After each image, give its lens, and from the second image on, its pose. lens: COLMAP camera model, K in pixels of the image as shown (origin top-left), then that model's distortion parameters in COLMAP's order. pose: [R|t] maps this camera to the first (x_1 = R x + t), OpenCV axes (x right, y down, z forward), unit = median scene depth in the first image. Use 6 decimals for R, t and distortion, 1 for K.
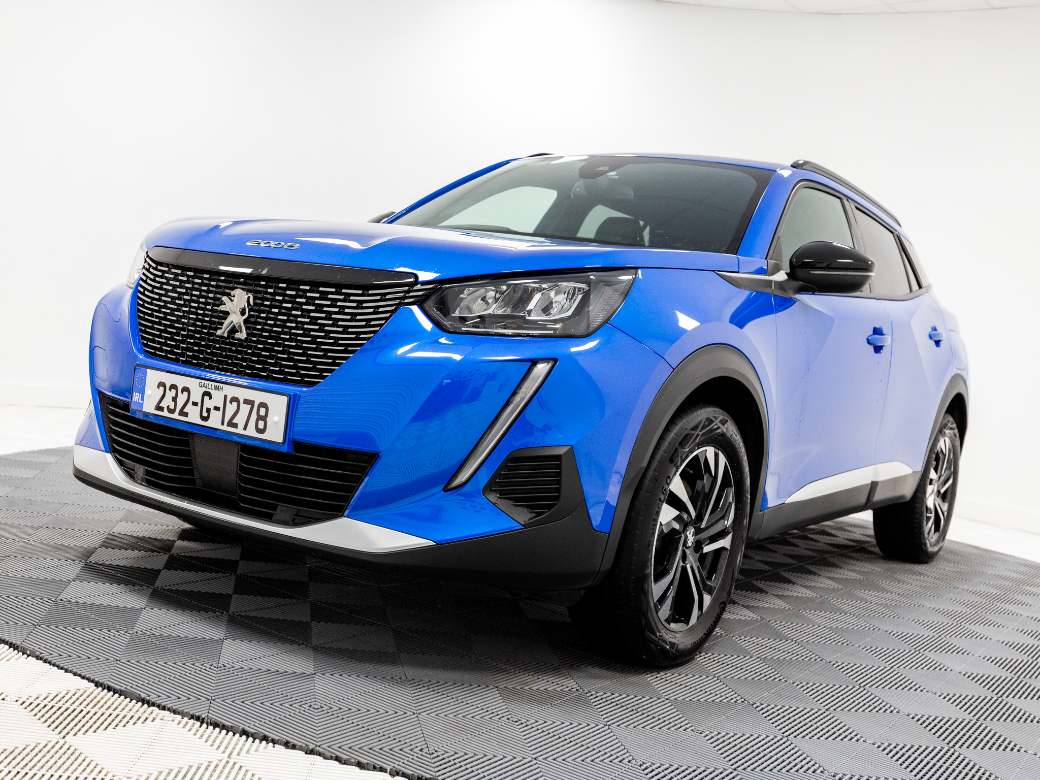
lens RADIAL K [[1115.5, 0, 520.0], [0, 1115.5, 390.0], [0, 0, 1]] dist [-0.001992, -0.007899]
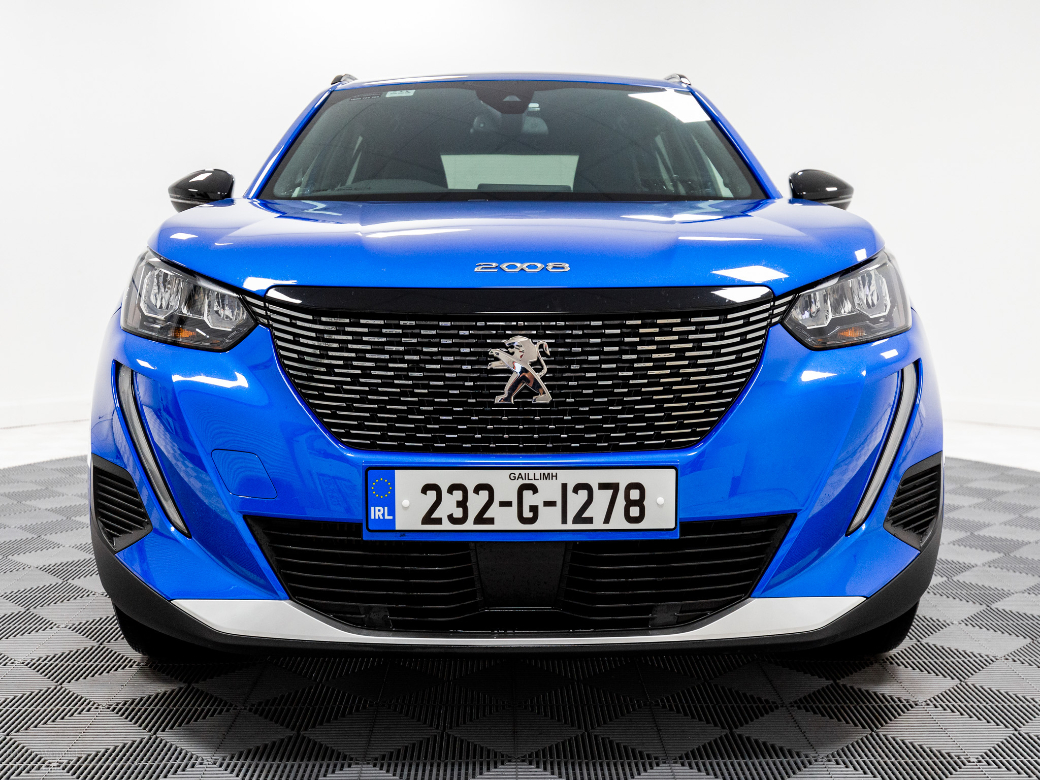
lens RADIAL K [[1115.5, 0, 520.0], [0, 1115.5, 390.0], [0, 0, 1]] dist [-0.001992, -0.007899]
pose [[0.825383, -0.190876, 0.531328, -0.662661], [0.140978, 0.980982, 0.133411, -0.157211], [-0.546688, -0.035210, 0.836596, 0.398691]]
